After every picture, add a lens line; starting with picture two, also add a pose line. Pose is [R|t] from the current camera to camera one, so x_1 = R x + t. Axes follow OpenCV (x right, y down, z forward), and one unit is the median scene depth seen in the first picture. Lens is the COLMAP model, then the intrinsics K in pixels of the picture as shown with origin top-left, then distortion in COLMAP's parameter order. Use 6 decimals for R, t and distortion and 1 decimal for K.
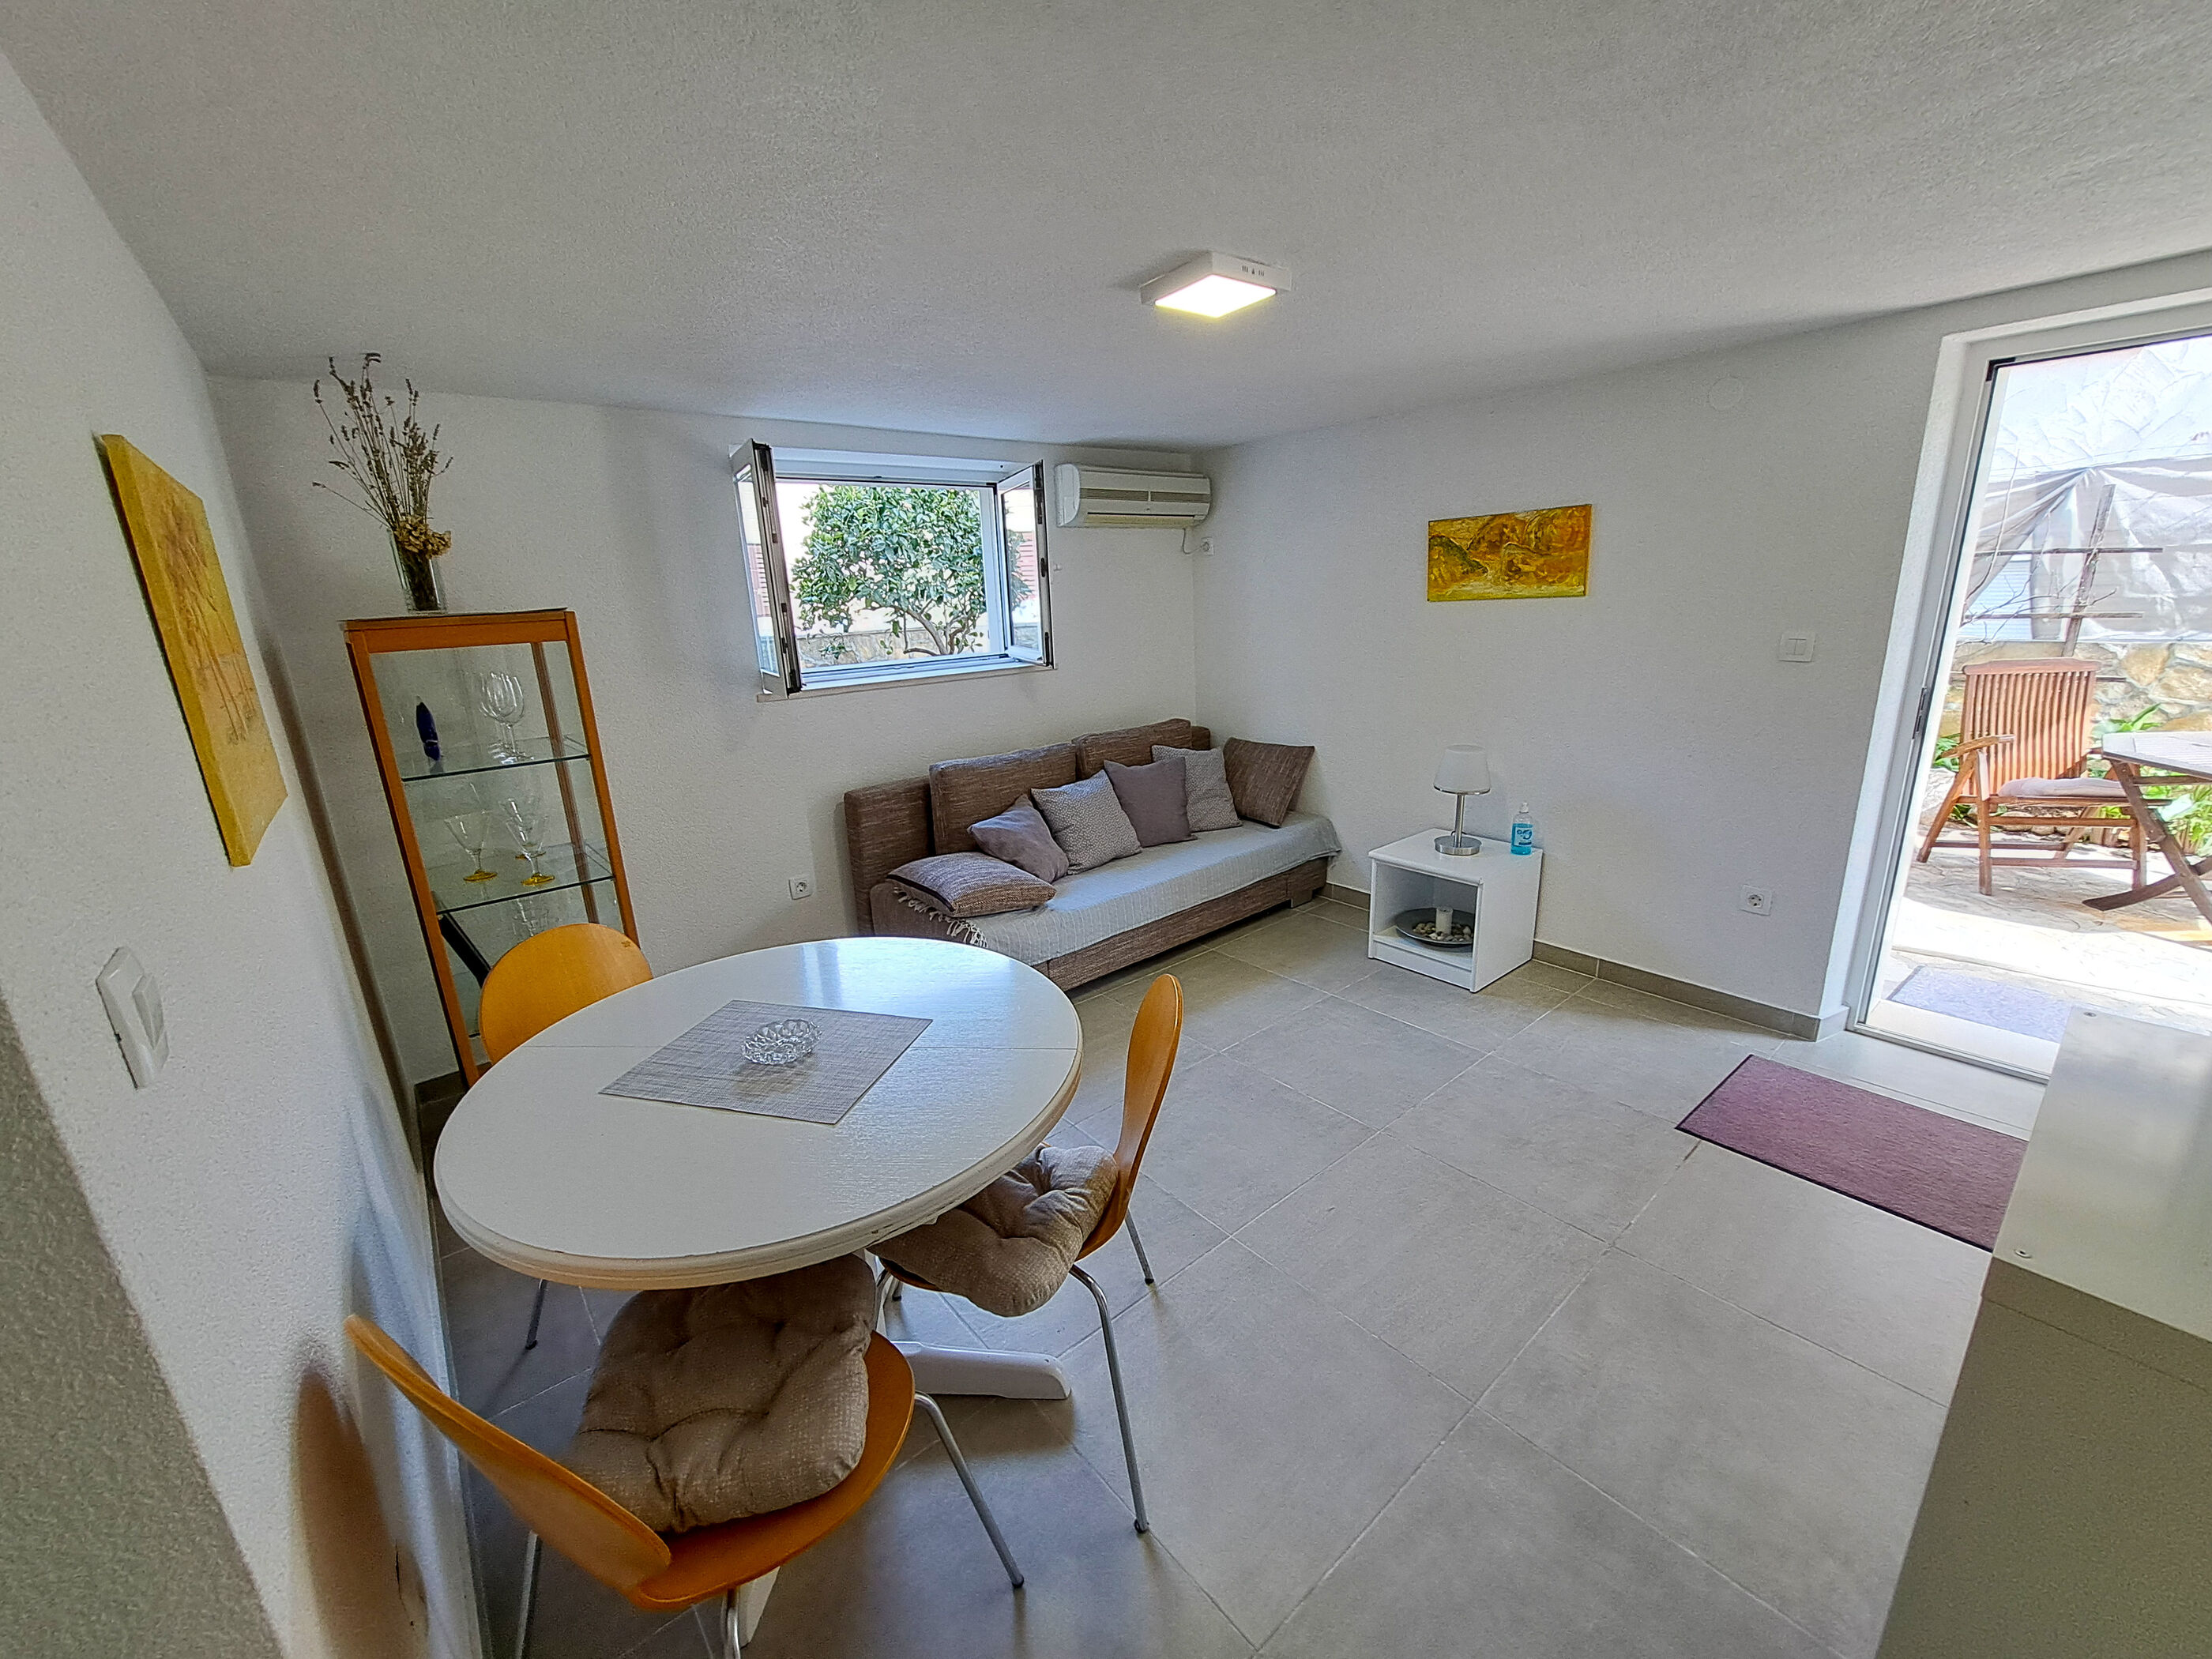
lens RADIAL K [[895.4, 0, 1106.0], [0, 895.4, 829.5], [0, 0, 1]] dist [-0.000423, -0.000011]
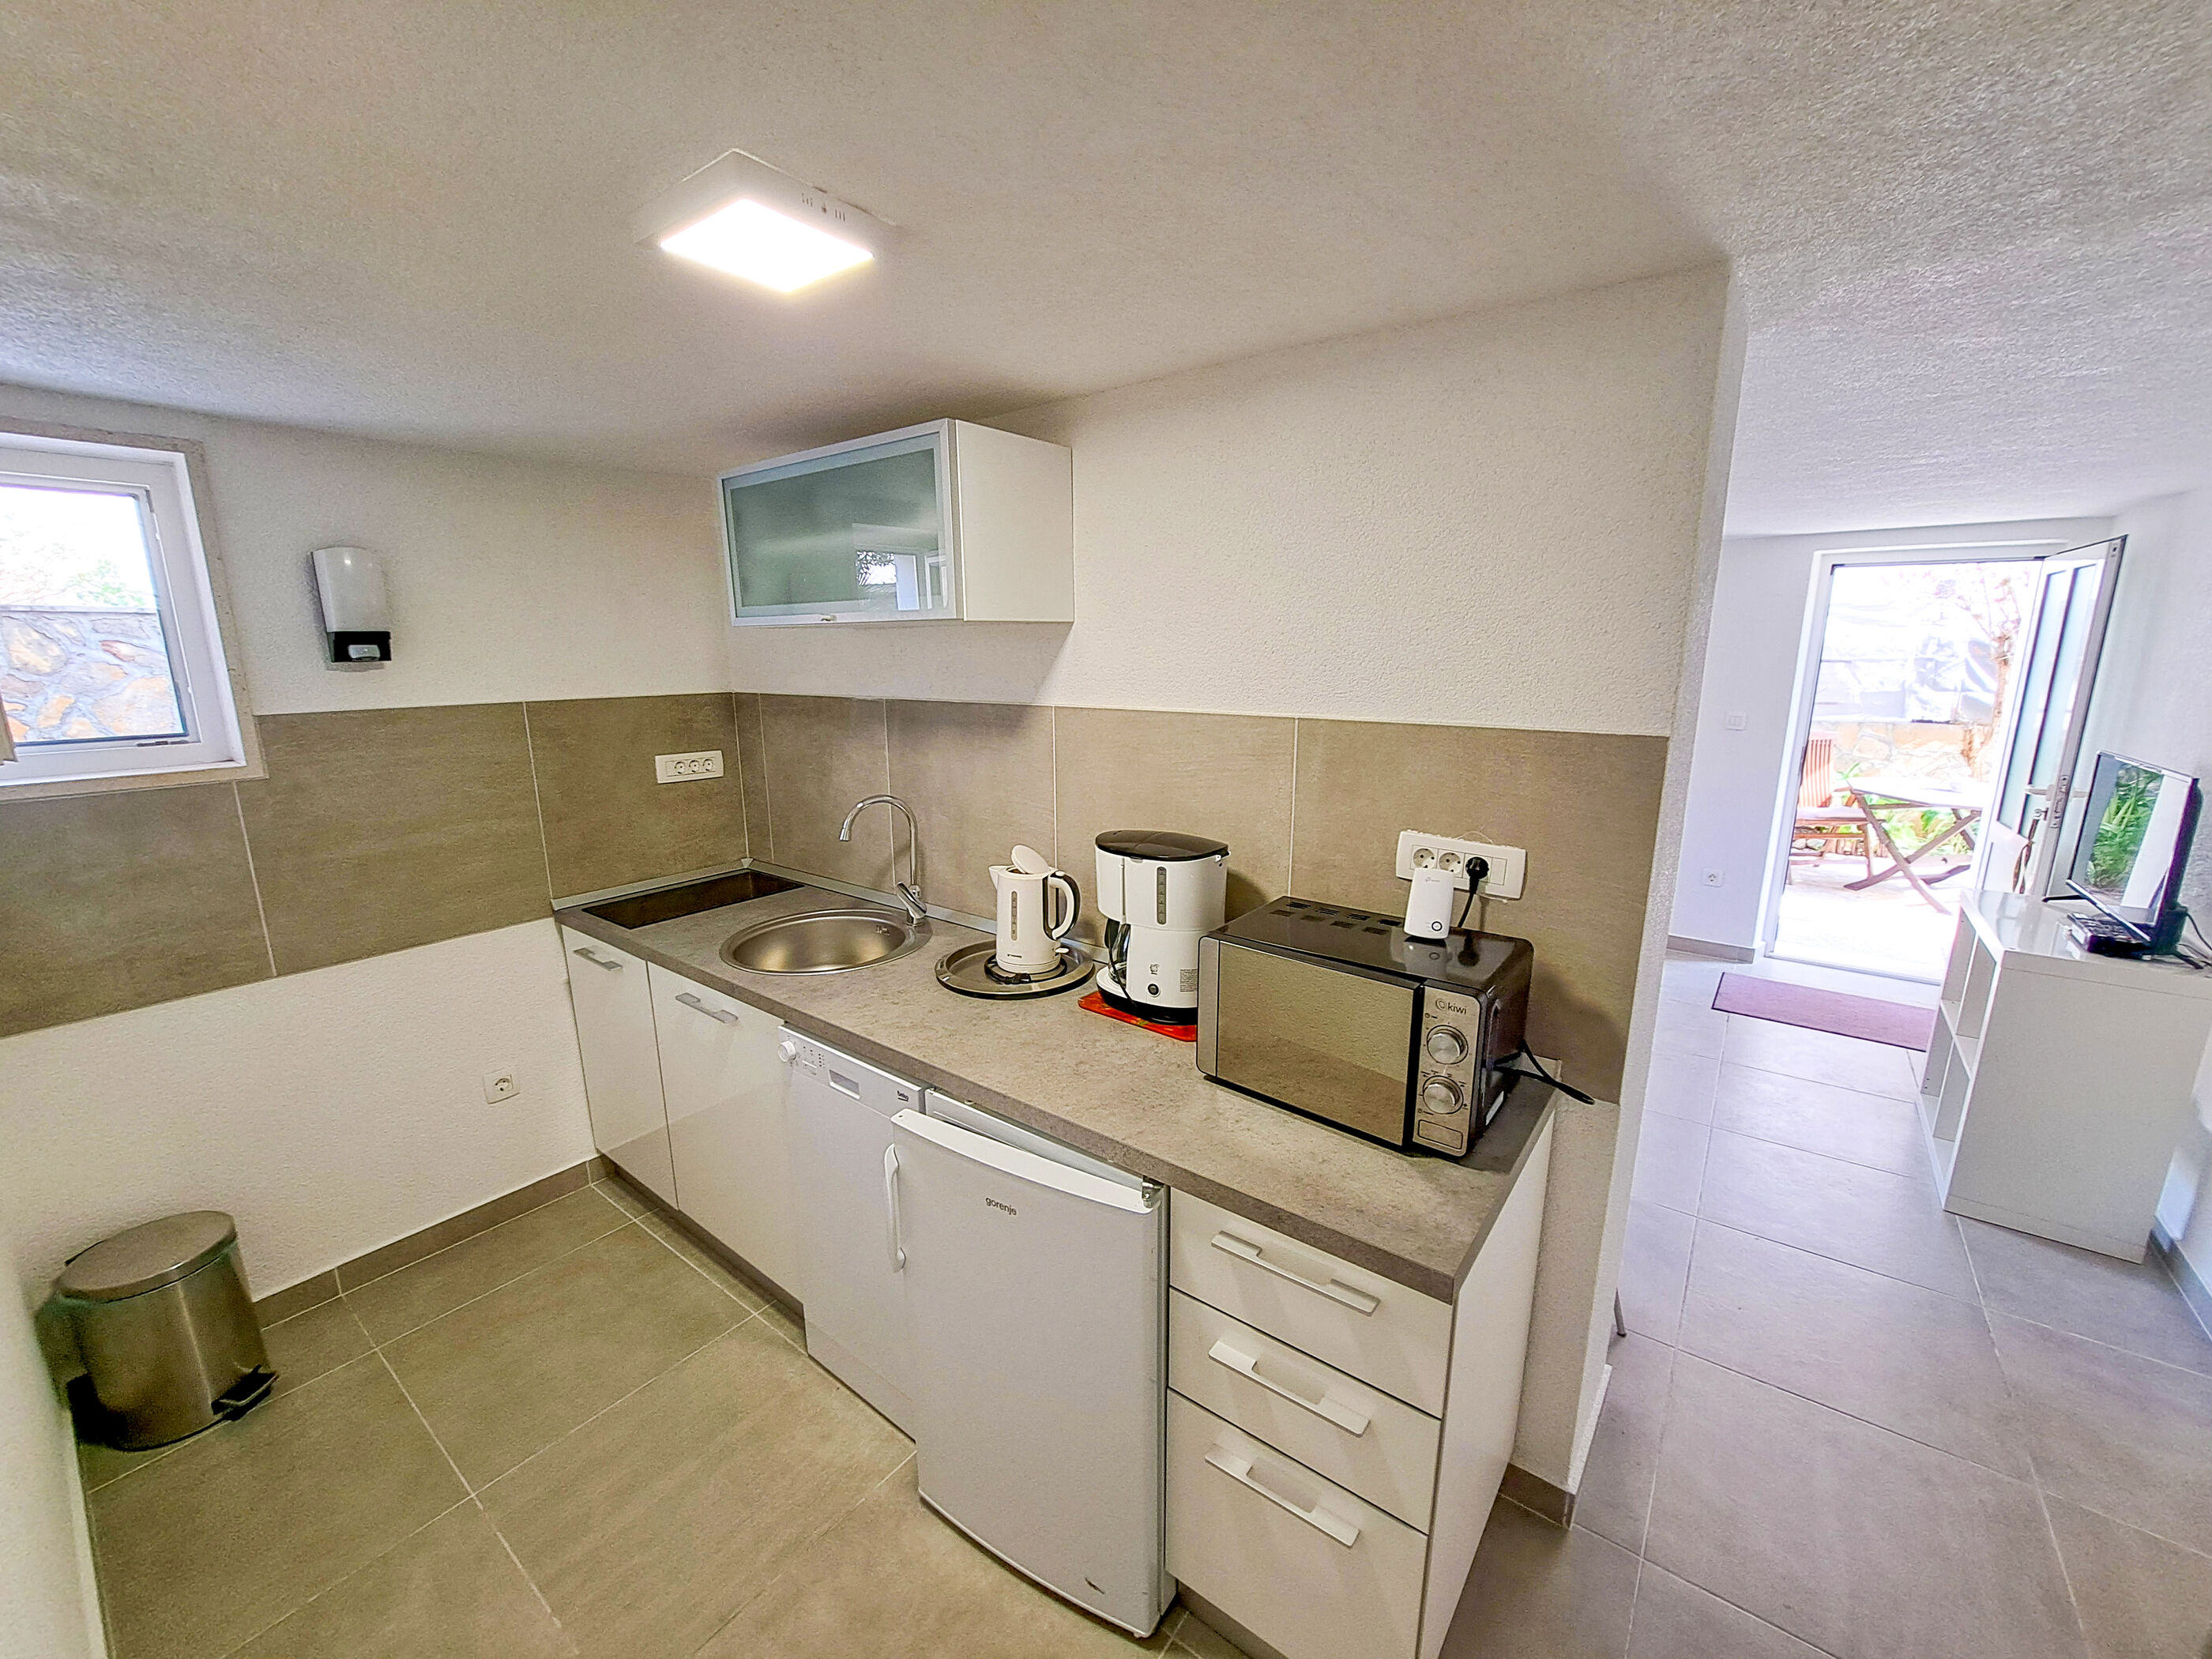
lens RADIAL K [[895.4, 0, 1106.0], [0, 895.4, 829.5], [0, 0, 1]] dist [-0.000423, -0.000011]
pose [[0.974857, -0.007455, 0.222705, -0.517904], [0.021108, 0.998035, -0.058990, 0.049933], [-0.221828, 0.062208, 0.973099, -0.239932]]
